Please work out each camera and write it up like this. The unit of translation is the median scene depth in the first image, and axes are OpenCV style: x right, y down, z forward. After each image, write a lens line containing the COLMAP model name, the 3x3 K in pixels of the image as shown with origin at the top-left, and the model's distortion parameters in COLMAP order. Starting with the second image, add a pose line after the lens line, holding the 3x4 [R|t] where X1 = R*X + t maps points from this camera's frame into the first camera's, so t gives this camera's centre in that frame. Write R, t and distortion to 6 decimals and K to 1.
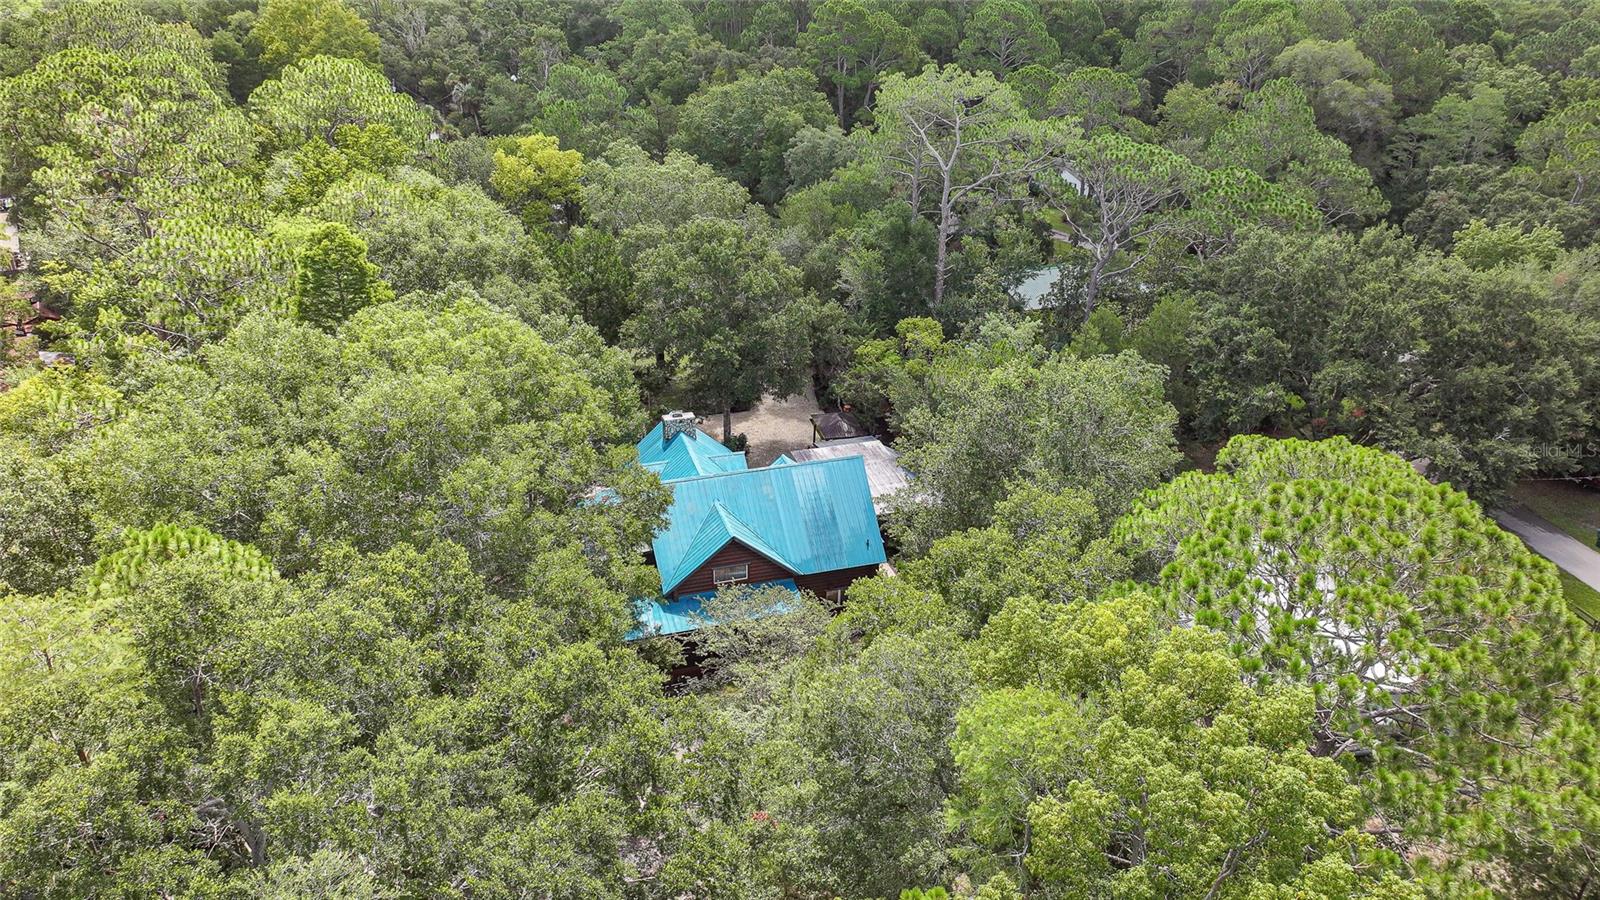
lens RADIAL K [[1095.3, 0, 800.0], [0, 1095.3, 450.0], [0, 0, 1]] dist [-0.000378, 0.002007]
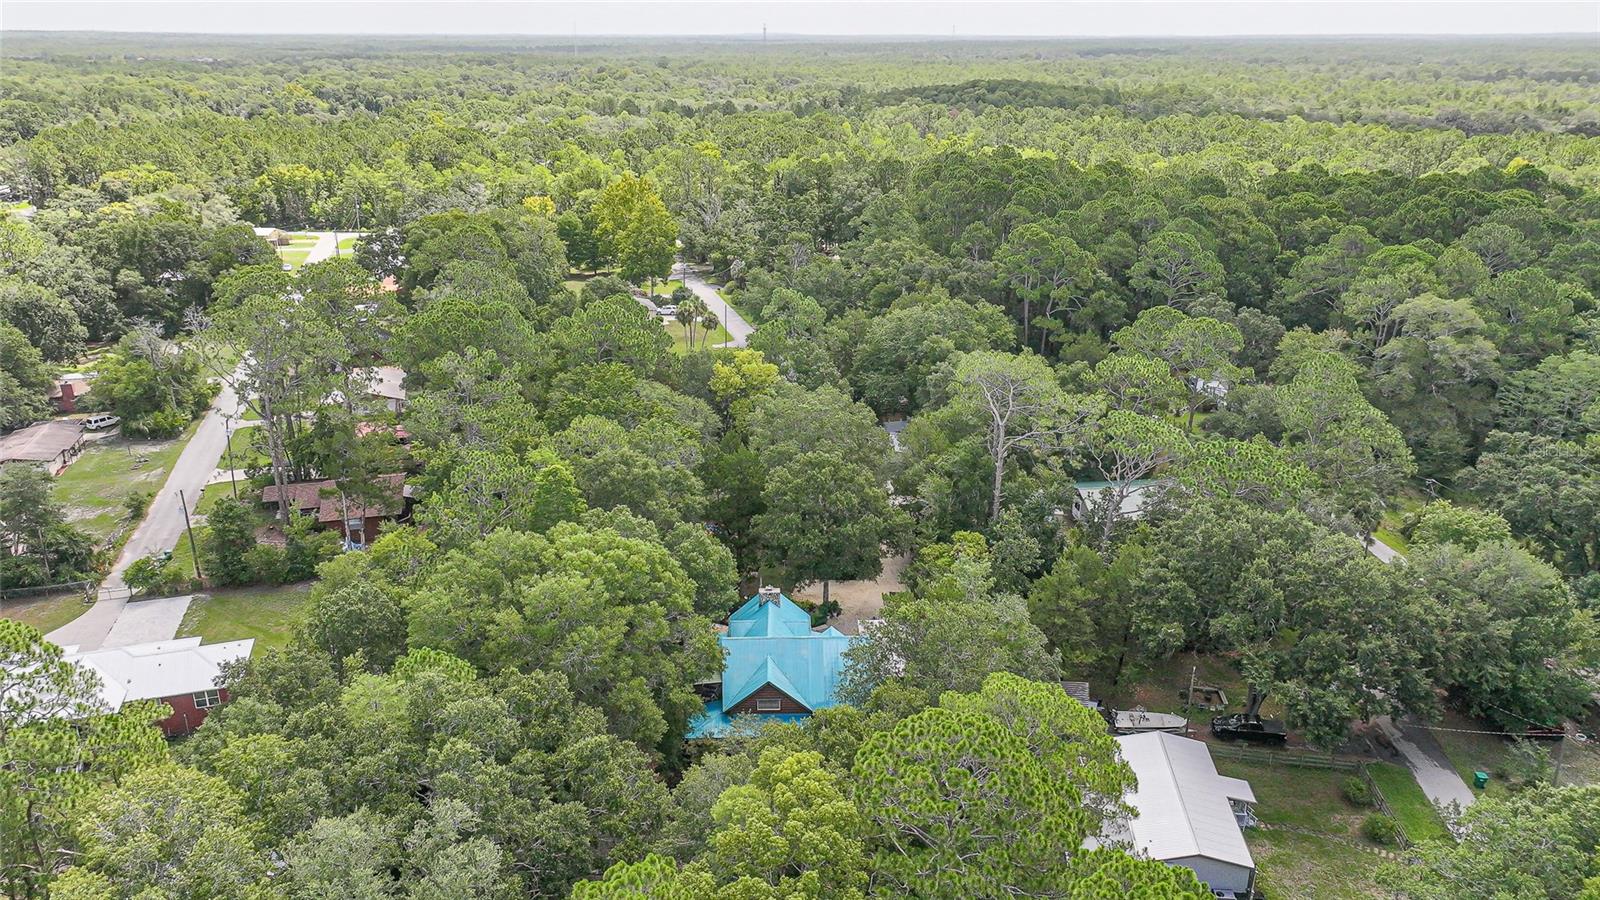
lens RADIAL K [[1095.3, 0, 800.0], [0, 1095.3, 450.0], [0, 0, 1]] dist [-0.000378, 0.002007]
pose [[0.960650, 0.089183, -0.263054, 0.250785], [-0.113513, 0.990410, -0.078763, -0.089019], [0.253507, 0.105524, 0.961561, -0.358222]]
